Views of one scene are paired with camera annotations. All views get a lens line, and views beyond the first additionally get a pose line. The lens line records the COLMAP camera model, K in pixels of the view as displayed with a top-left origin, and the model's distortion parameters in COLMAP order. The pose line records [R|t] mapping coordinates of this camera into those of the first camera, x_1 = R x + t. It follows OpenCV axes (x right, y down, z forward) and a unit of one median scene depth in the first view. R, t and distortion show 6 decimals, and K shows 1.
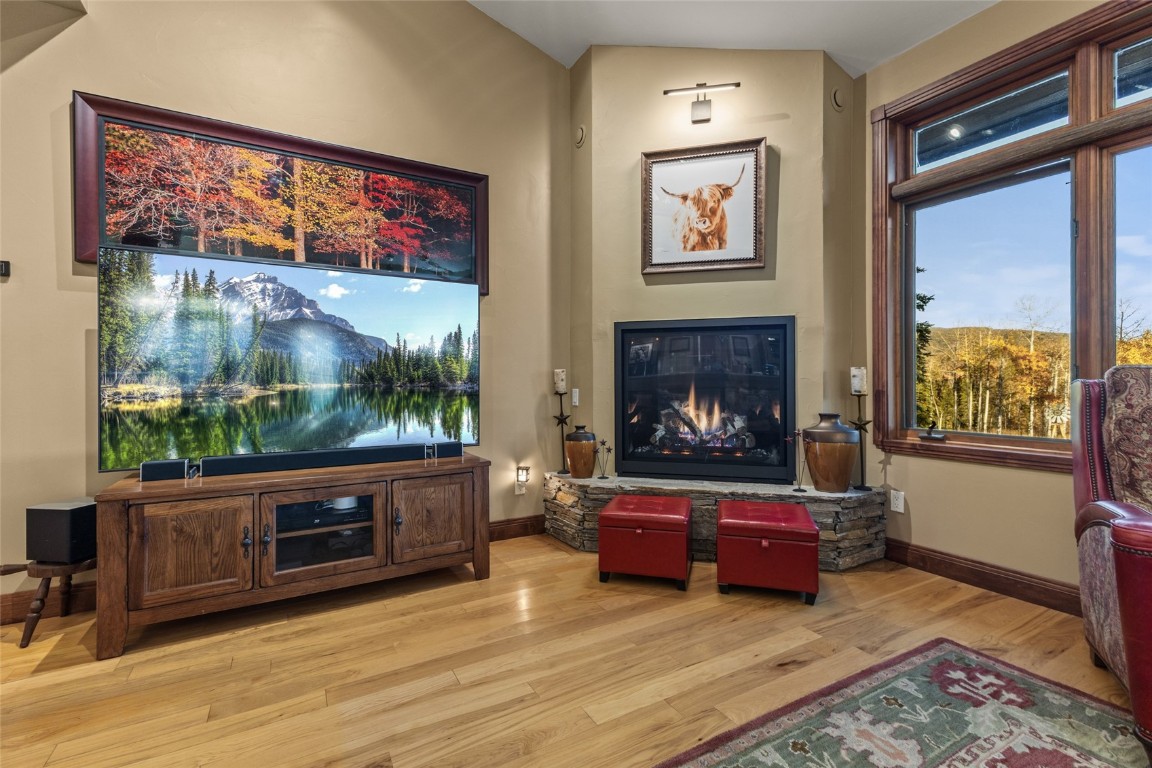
lens RADIAL K [[501.2, 0, 575.6], [0, 501.2, 386.4], [0, 0, 1]] dist [0.003859, 0.000234]
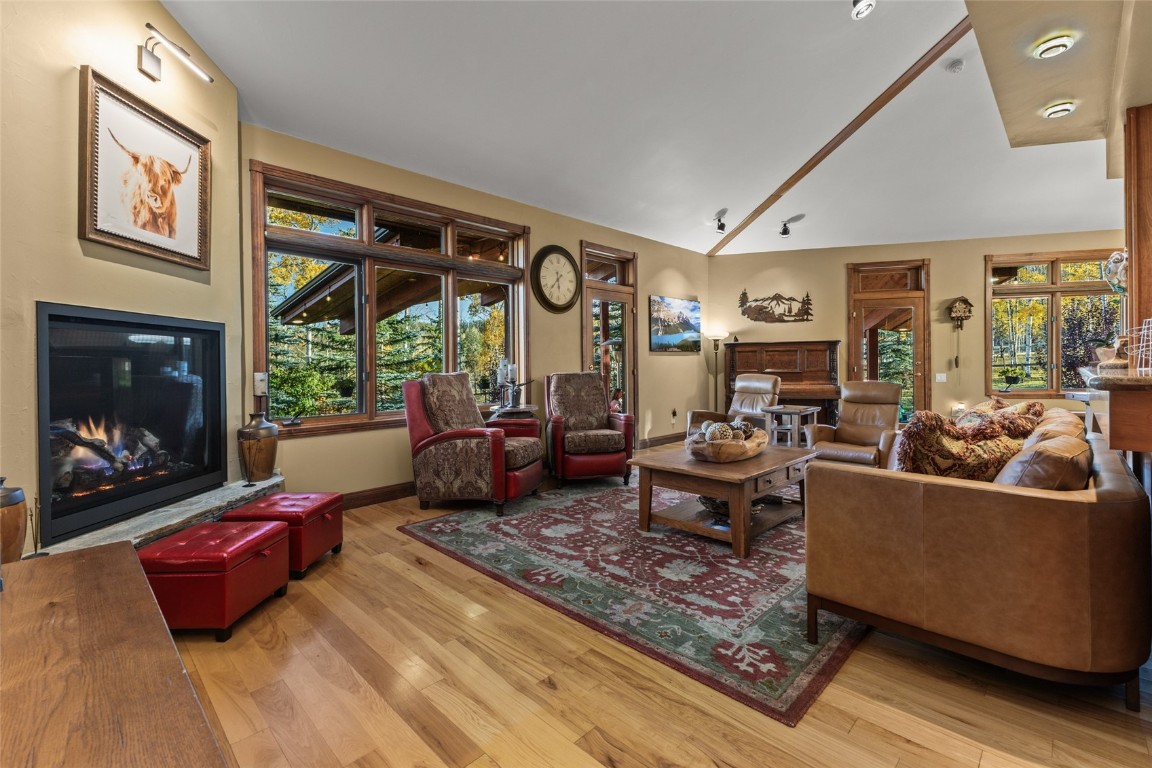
lens RADIAL K [[501.2, 0, 576.6], [0, 501.2, 364.1], [0, 0, 1]] dist [0.003859, 0.000234]
pose [[-0.275652, 0.006795, 0.961234, -0.746812], [0.016566, 0.999860, -0.002318, -0.039624], [-0.961115, 0.015284, -0.275726, 0.563989]]
